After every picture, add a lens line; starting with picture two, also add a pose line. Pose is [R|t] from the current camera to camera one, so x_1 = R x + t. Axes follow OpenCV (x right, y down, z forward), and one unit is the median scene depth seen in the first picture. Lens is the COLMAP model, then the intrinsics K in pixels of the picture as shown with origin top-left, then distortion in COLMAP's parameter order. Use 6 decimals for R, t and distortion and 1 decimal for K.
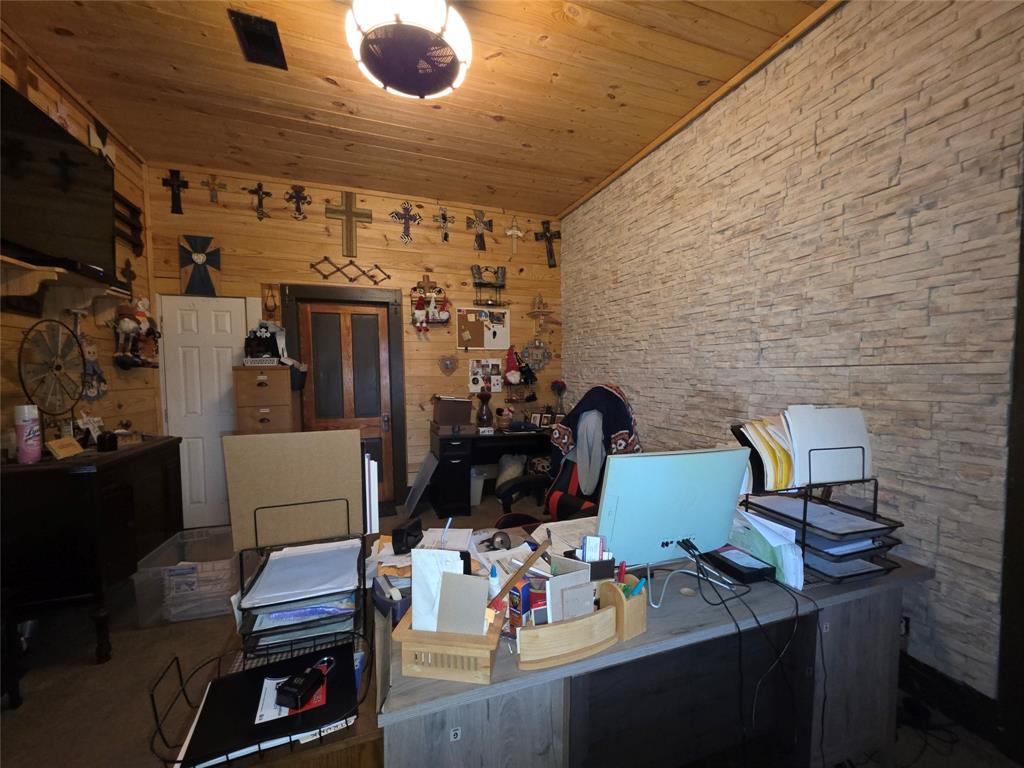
lens RADIAL K [[409.6, 0, 512.8], [0, 409.6, 395.5], [0, 0, 1]] dist [0.004779, -0.002259]
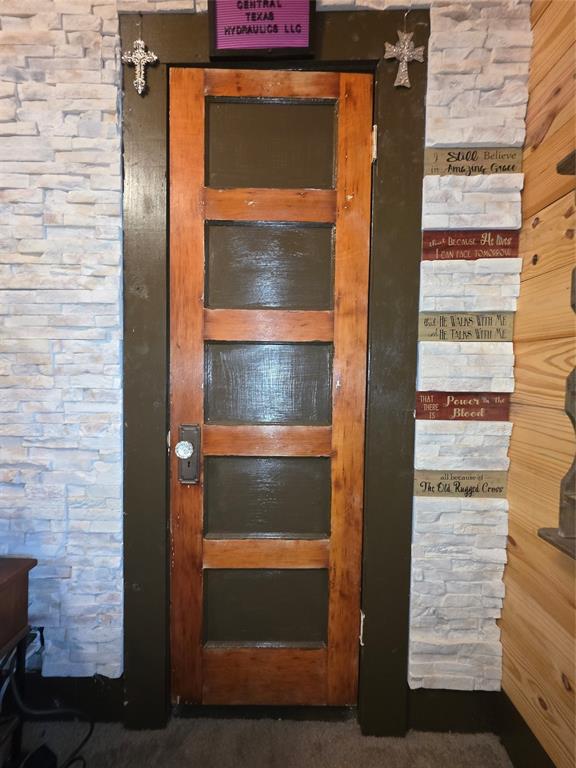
lens RADIAL K [[307.2, 0, 288.0], [0, 307.2, 384.0], [0, 0, 1]] dist [0.004779, -0.002259]
pose [[0.346964, -0.030032, 0.937398, 0.507040], [0.027334, 0.999386, 0.021900, 0.079119], [-0.937480, 0.018024, 0.347572, 0.311307]]
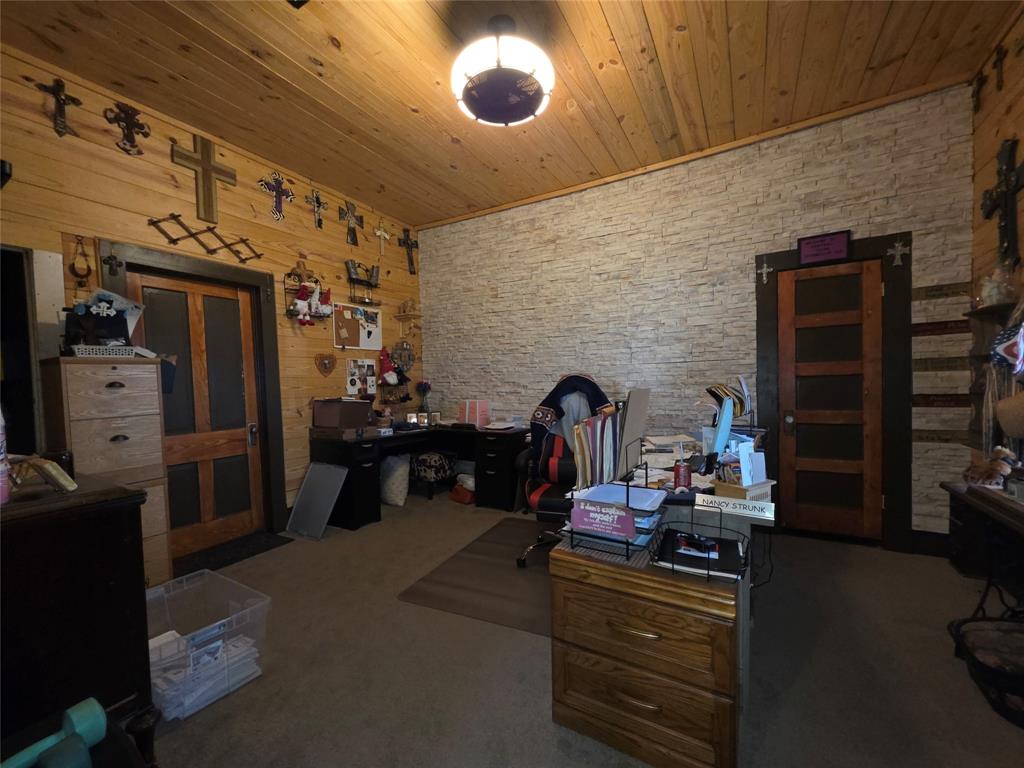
lens RADIAL K [[409.6, 0, 512.8], [0, 409.6, 395.5], [0, 0, 1]] dist [0.004779, -0.002259]
pose [[0.761660, -0.033452, 0.647113, -0.907507], [0.052963, 0.998539, -0.010720, 0.052812], [-0.645809, 0.042438, 0.762319, 0.104948]]
